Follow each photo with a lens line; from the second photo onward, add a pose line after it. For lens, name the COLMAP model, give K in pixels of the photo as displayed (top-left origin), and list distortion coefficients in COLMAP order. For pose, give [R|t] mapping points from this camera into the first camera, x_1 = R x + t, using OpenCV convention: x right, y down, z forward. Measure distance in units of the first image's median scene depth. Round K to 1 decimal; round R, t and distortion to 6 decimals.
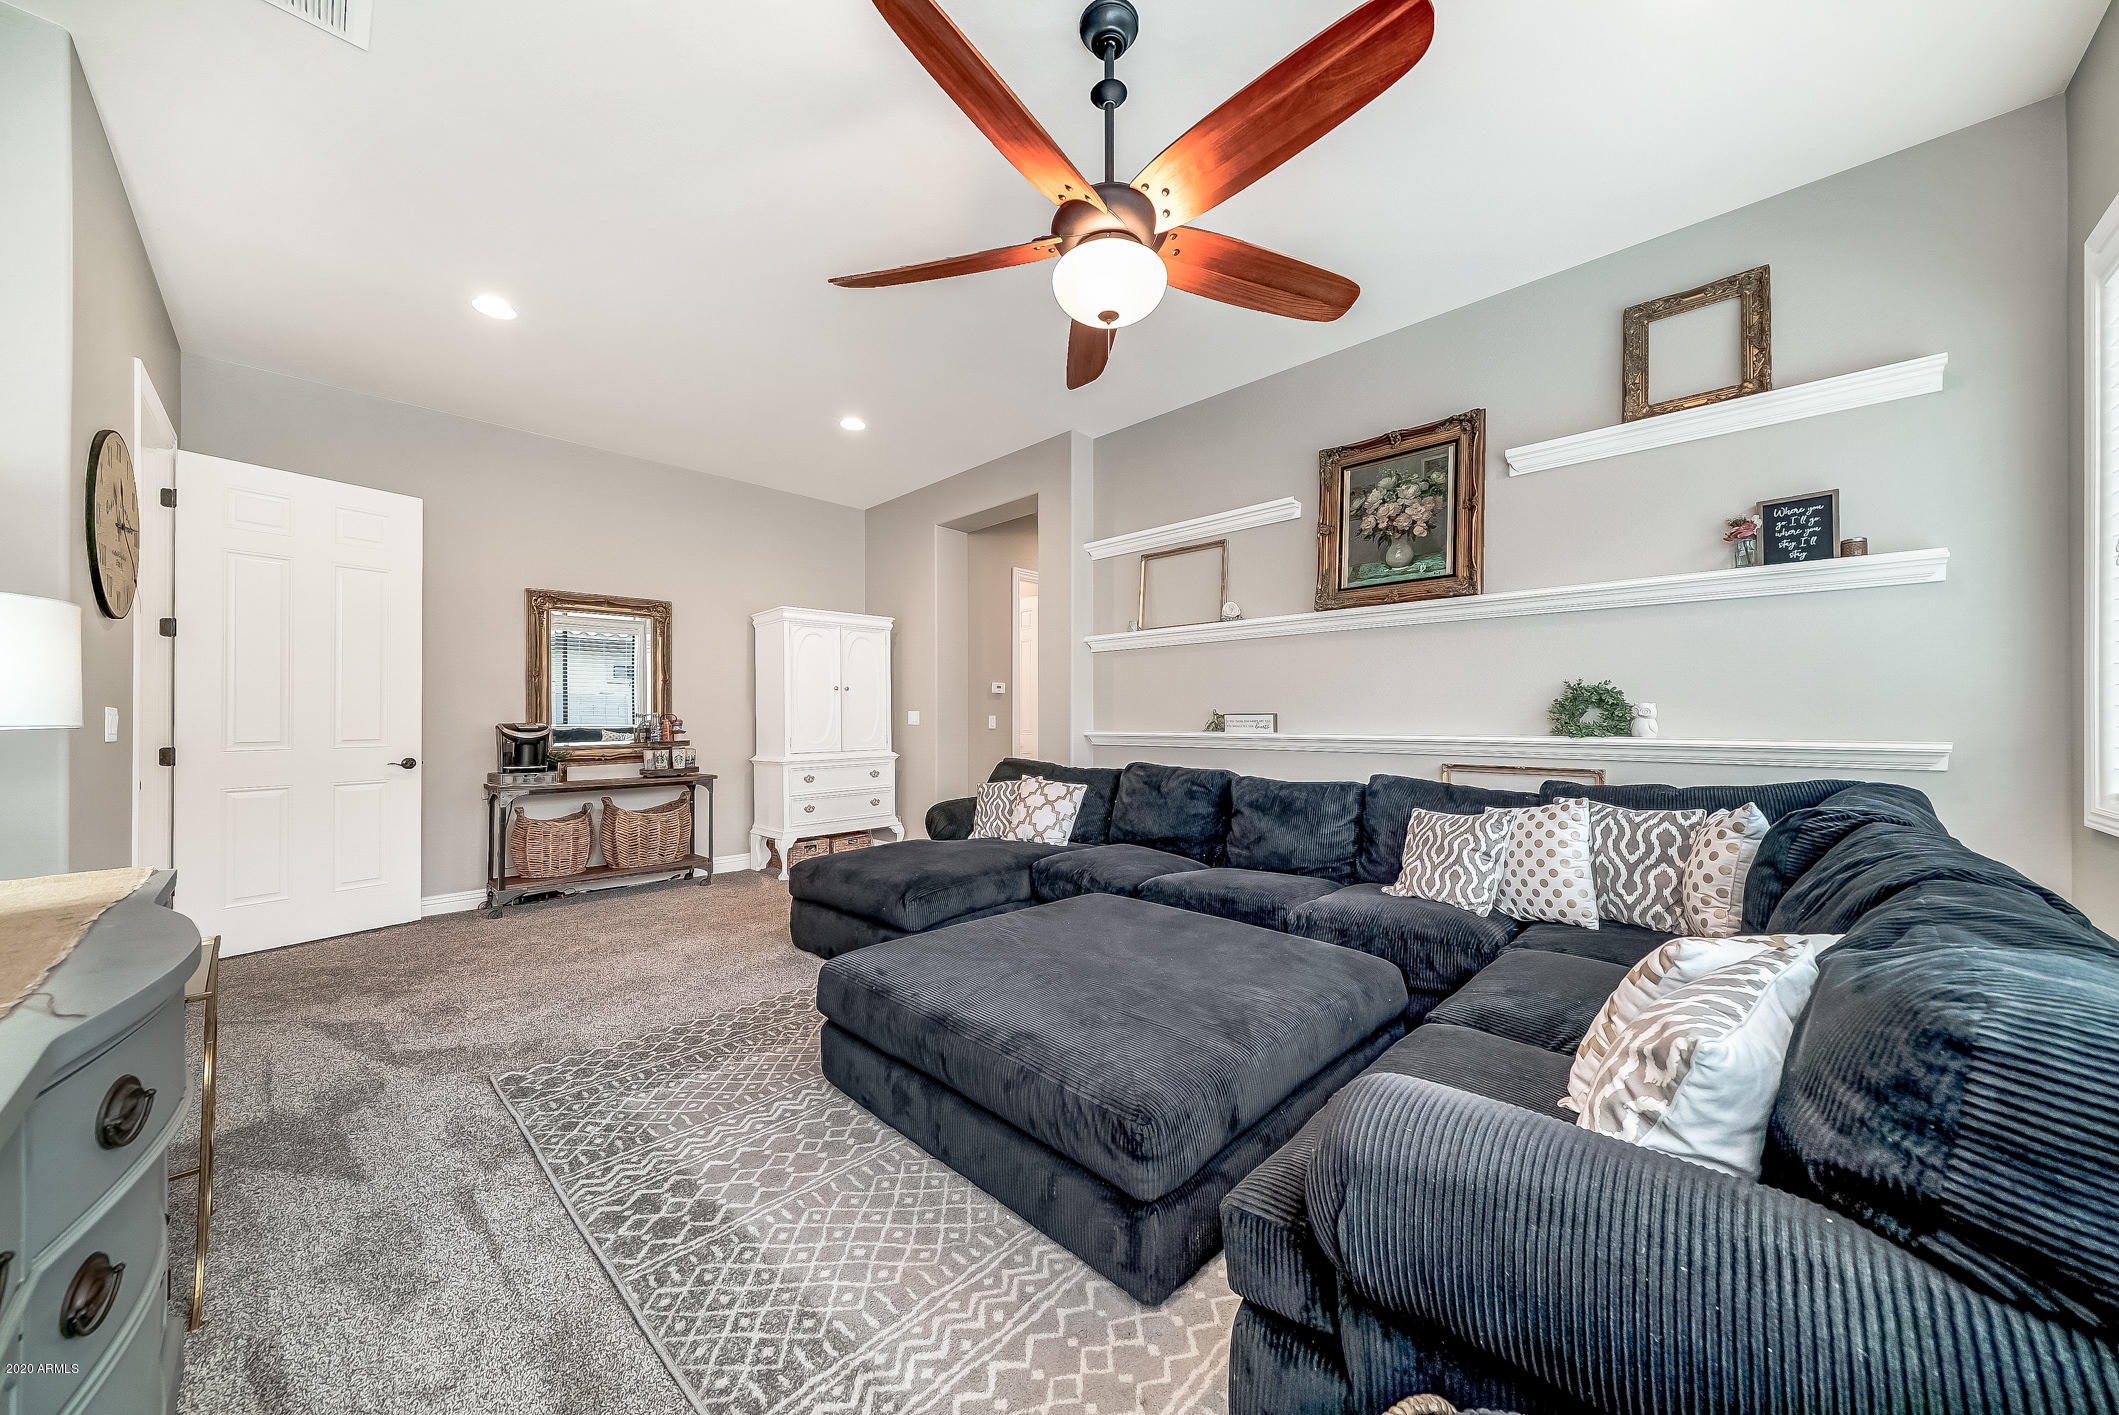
lens RADIAL K [[733.4, 0, 1061.0], [0, 733.4, 716.1], [0, 0, 1]] dist [-0.005746, -0.000219]
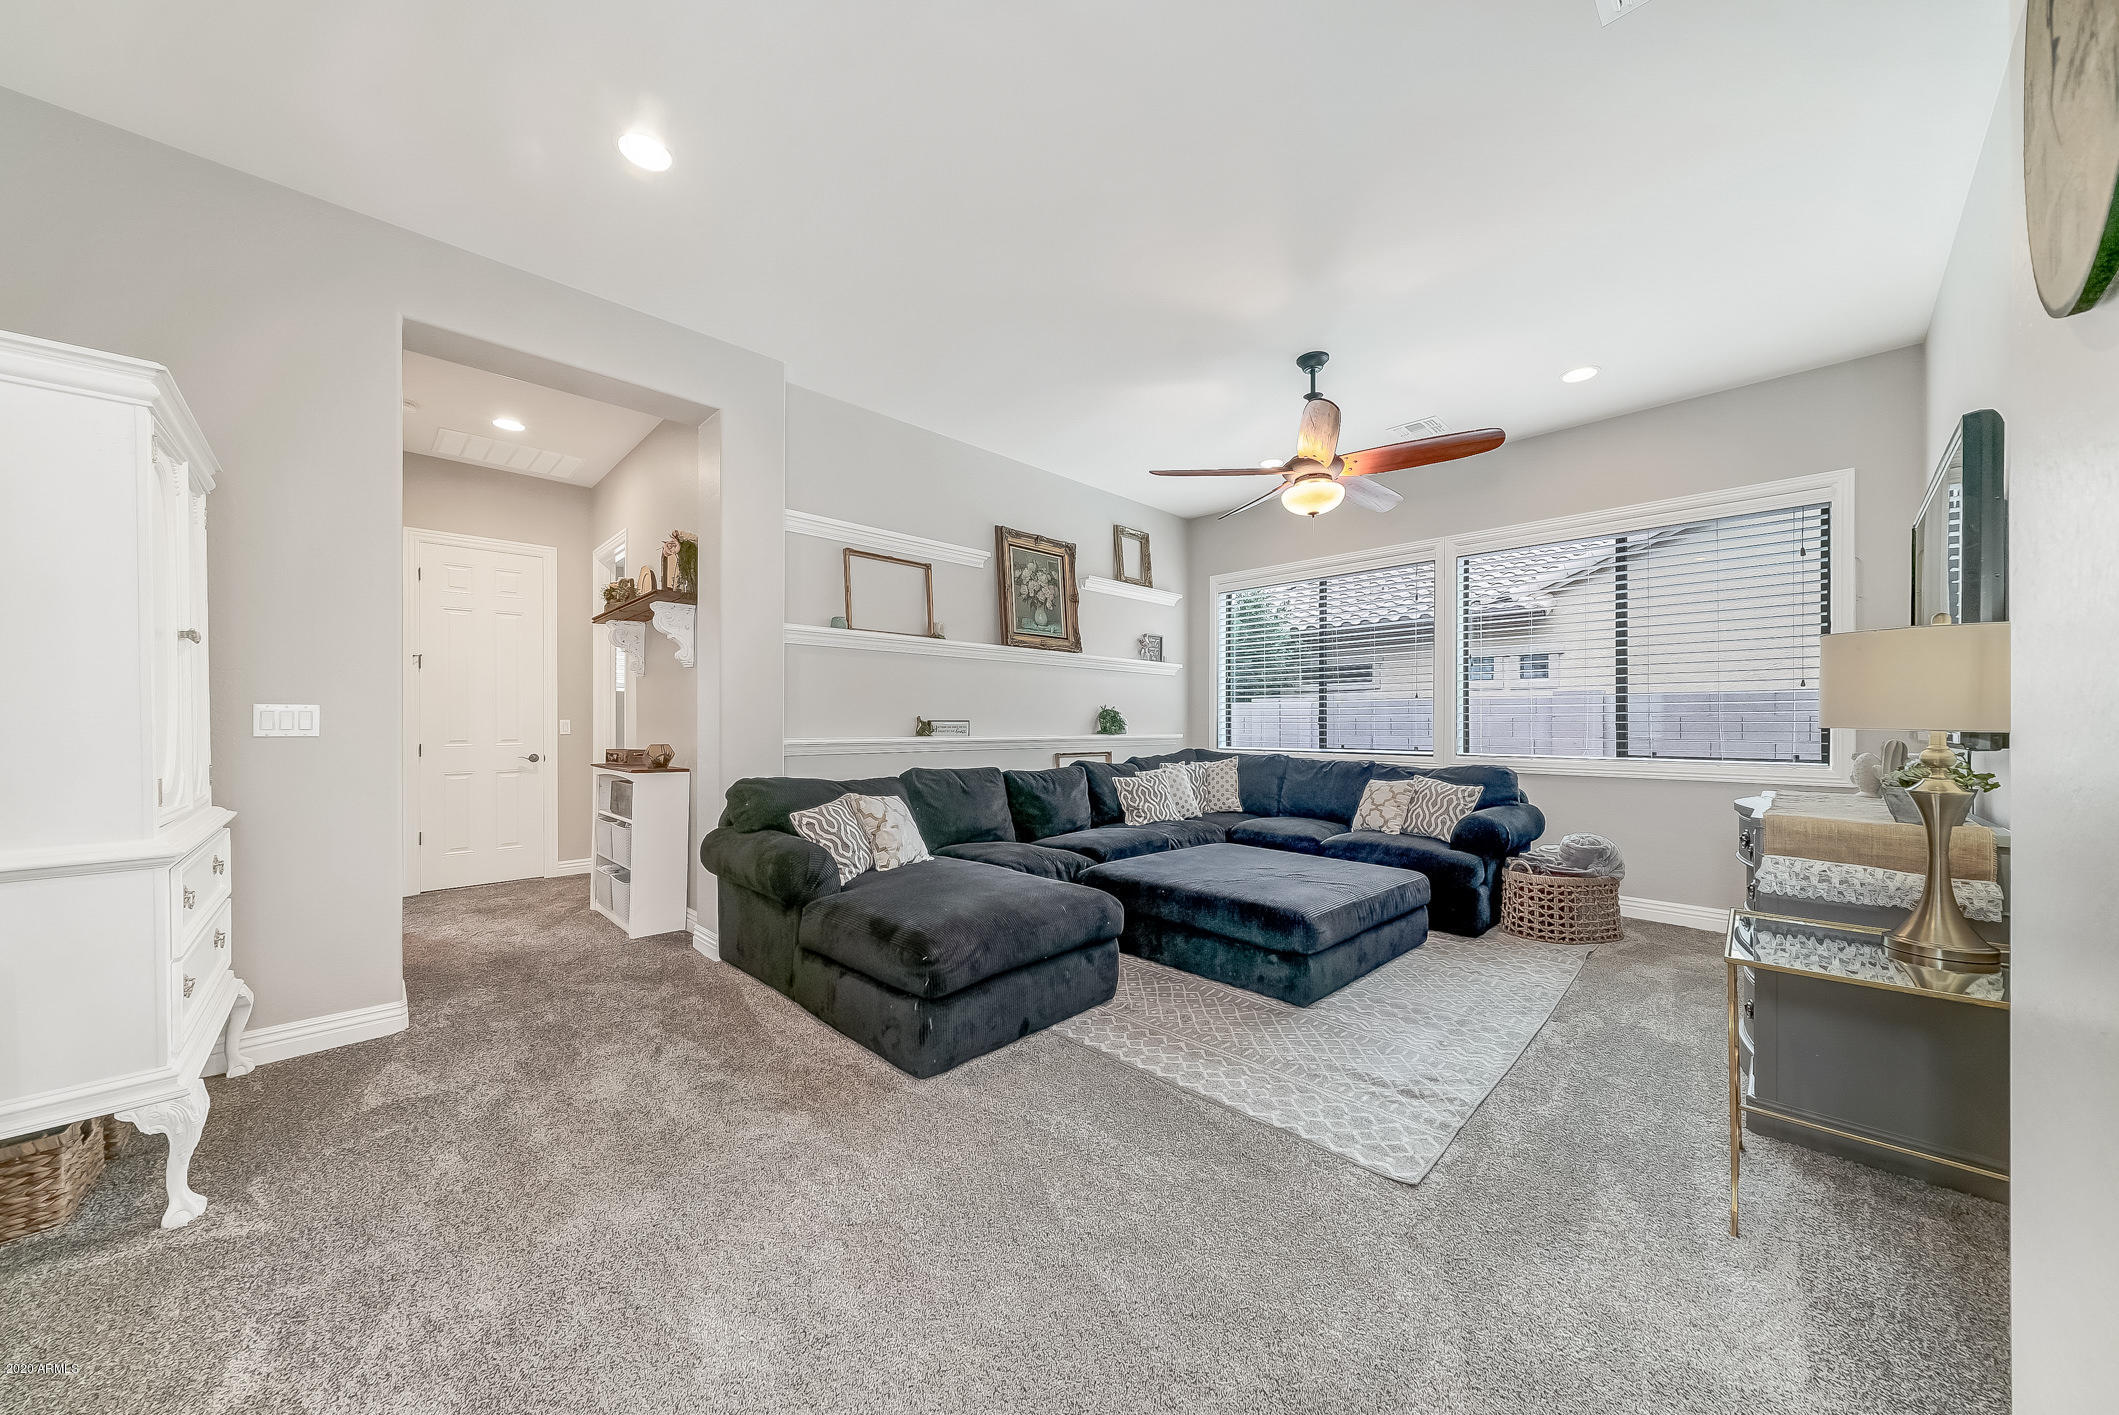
lens RADIAL K [[733.4, 0, 1050.0], [0, 733.4, 709.1], [0, 0, 1]] dist [-0.005746, -0.000219]
pose [[0.017114, 0.027913, 0.999464, -1.074035], [-0.001643, 0.999610, -0.027889, 0.013046], [-0.999852, -0.001165, 0.017153, 0.968537]]
